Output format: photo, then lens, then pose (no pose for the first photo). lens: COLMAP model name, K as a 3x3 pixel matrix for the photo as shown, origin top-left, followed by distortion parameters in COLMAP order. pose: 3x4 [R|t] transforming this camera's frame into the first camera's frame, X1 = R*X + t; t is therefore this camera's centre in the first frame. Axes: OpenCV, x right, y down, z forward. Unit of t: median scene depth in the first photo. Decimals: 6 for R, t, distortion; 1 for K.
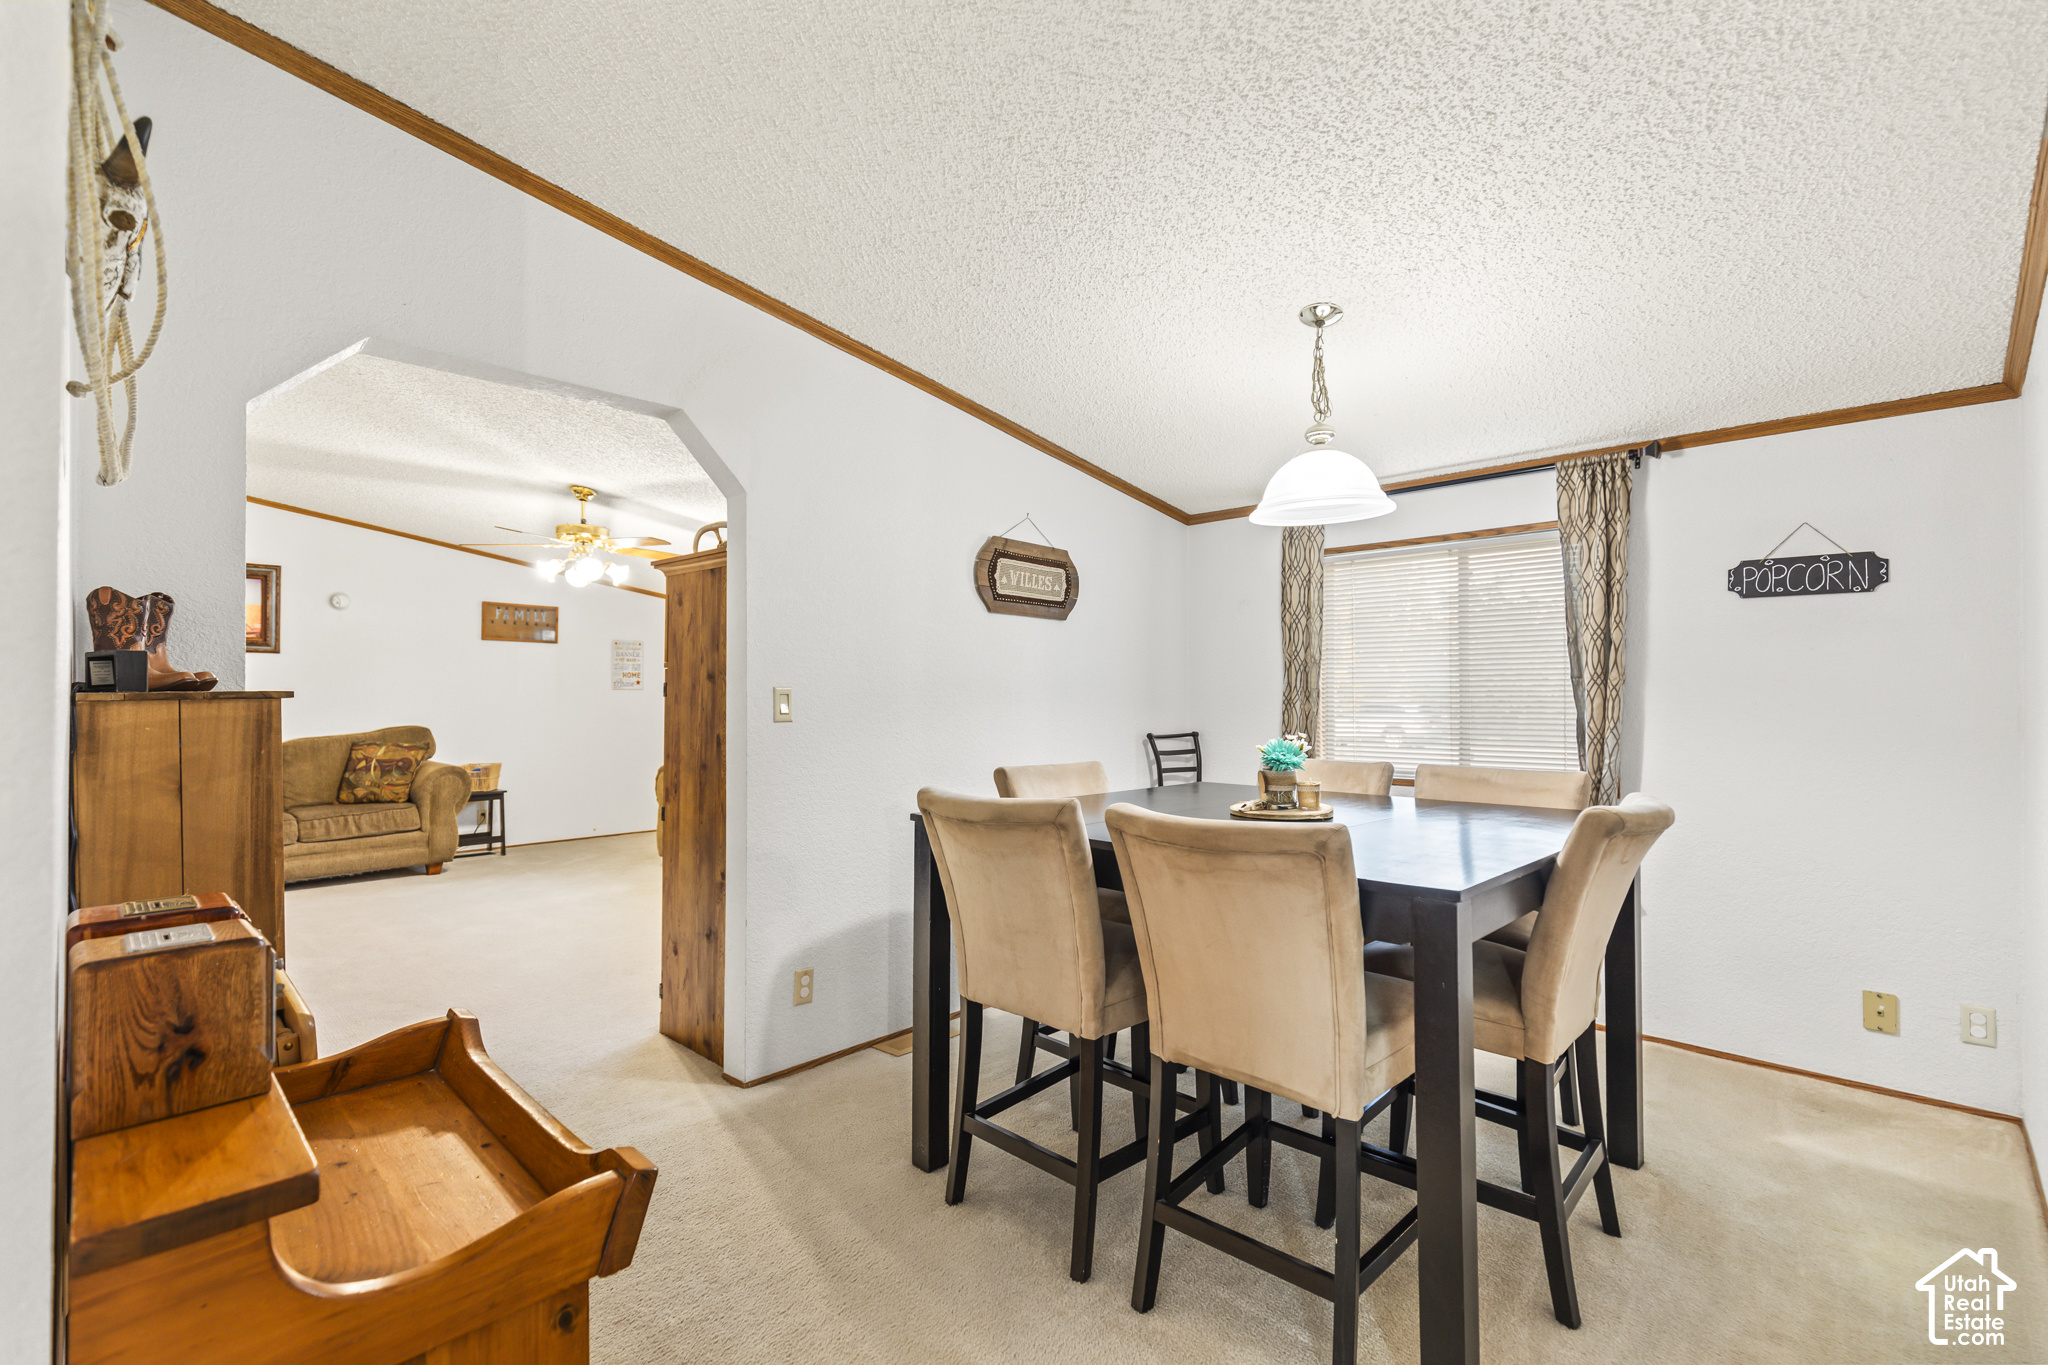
lens RADIAL K [[936.3, 0, 1019.1], [0, 936.3, 686.0], [0, 0, 1]] dist [-0.001380, -0.000114]
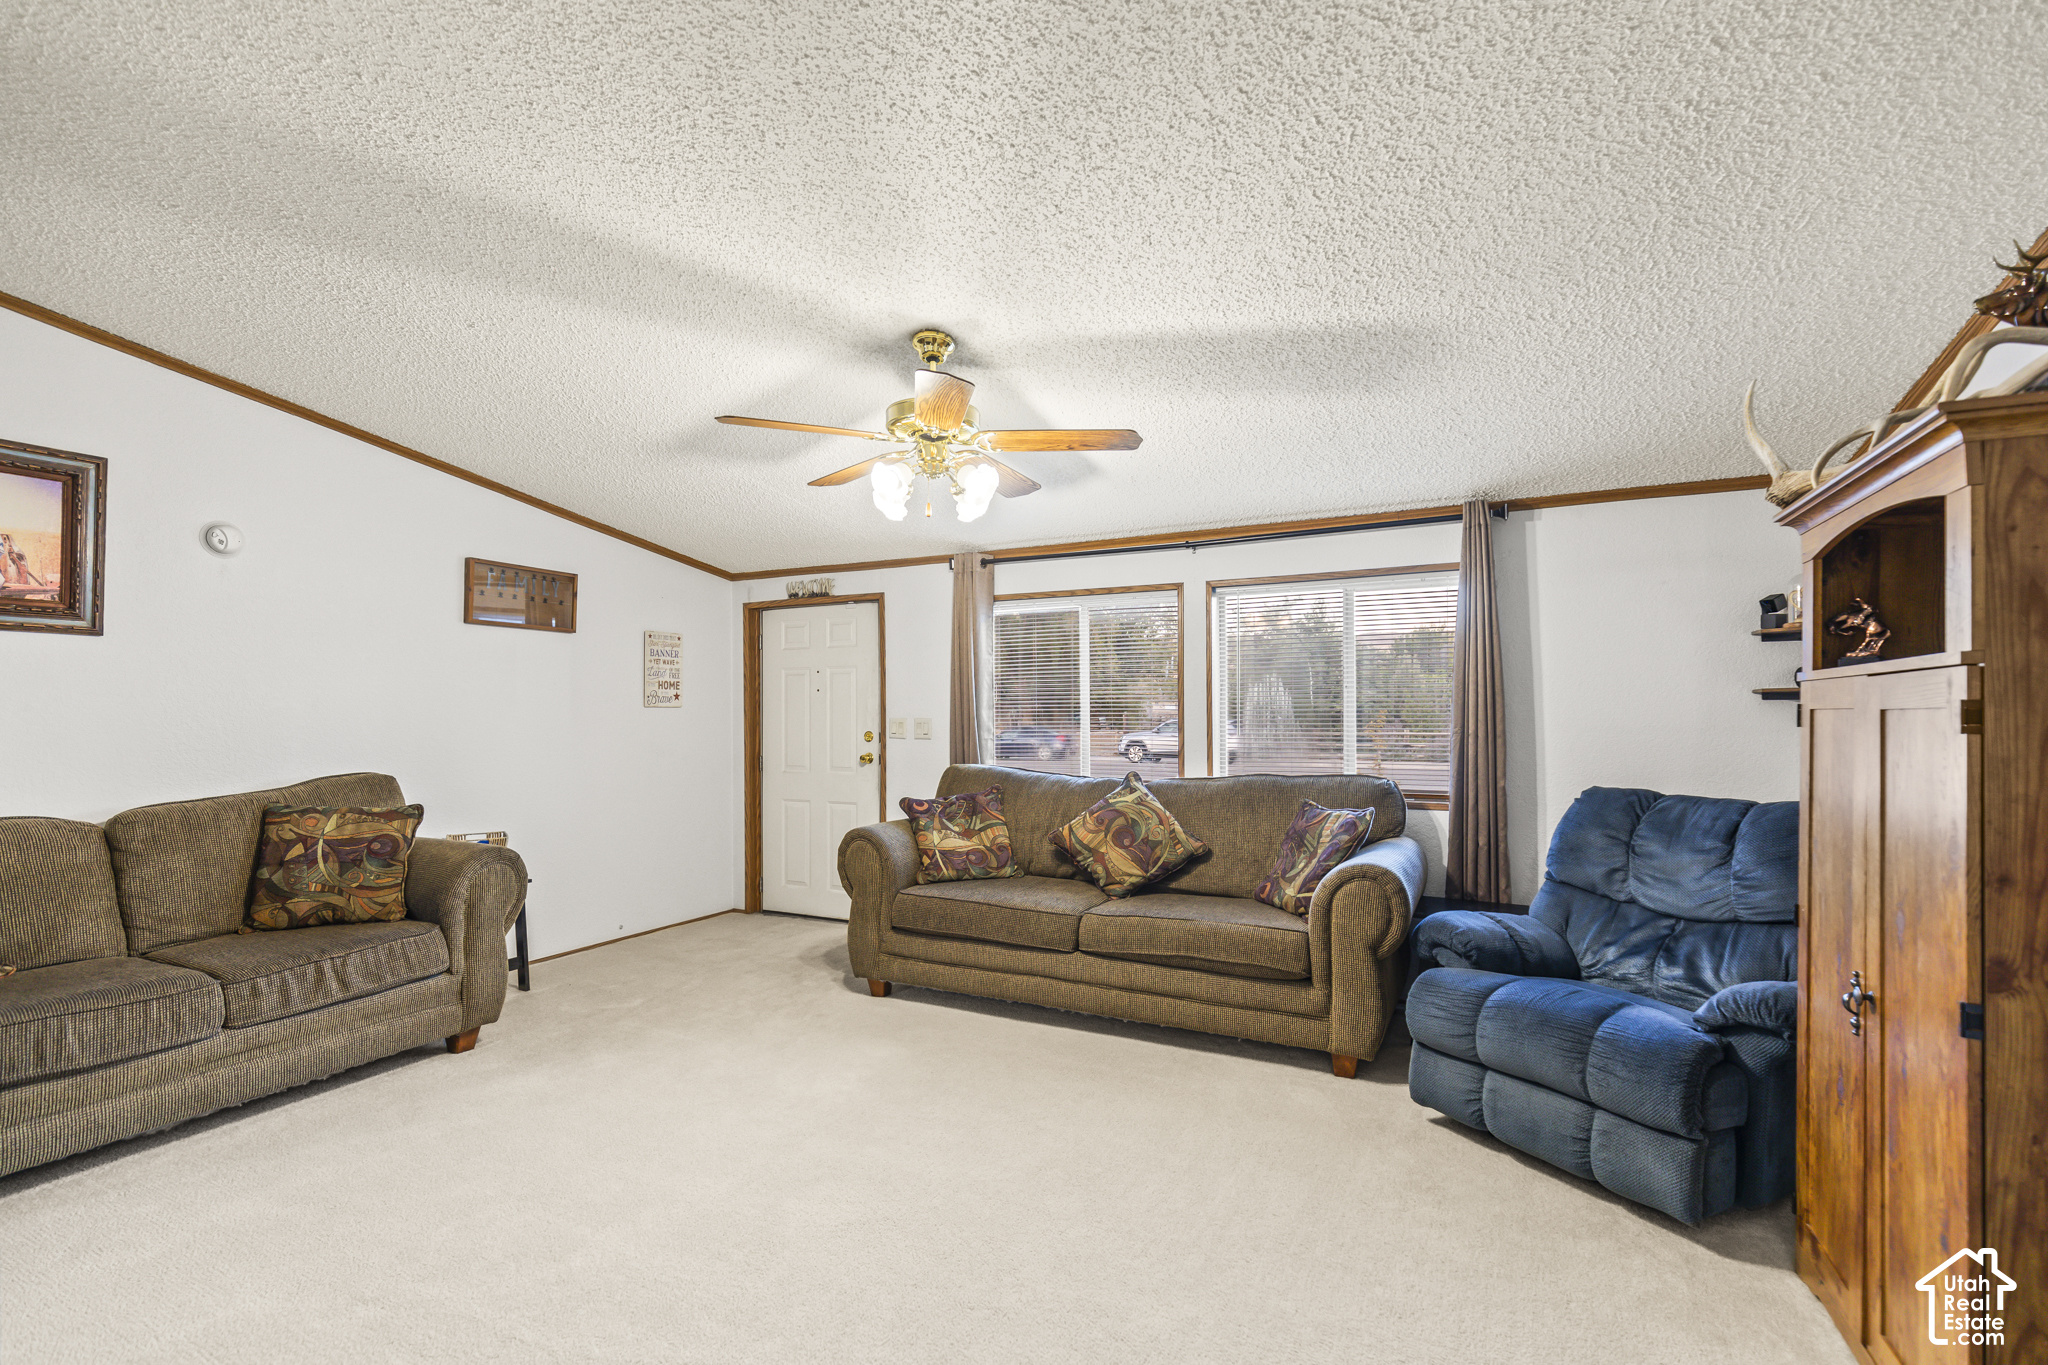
lens RADIAL K [[936.3, 0, 1027.2], [0, 936.3, 692.8], [0, 0, 1]] dist [-0.001380, -0.000114]
pose [[0.952122, 0.006128, 0.305656, -0.476113], [-0.003165, 0.999943, -0.010189, -0.000658], [-0.305701, 0.008733, 0.952088, 0.379249]]
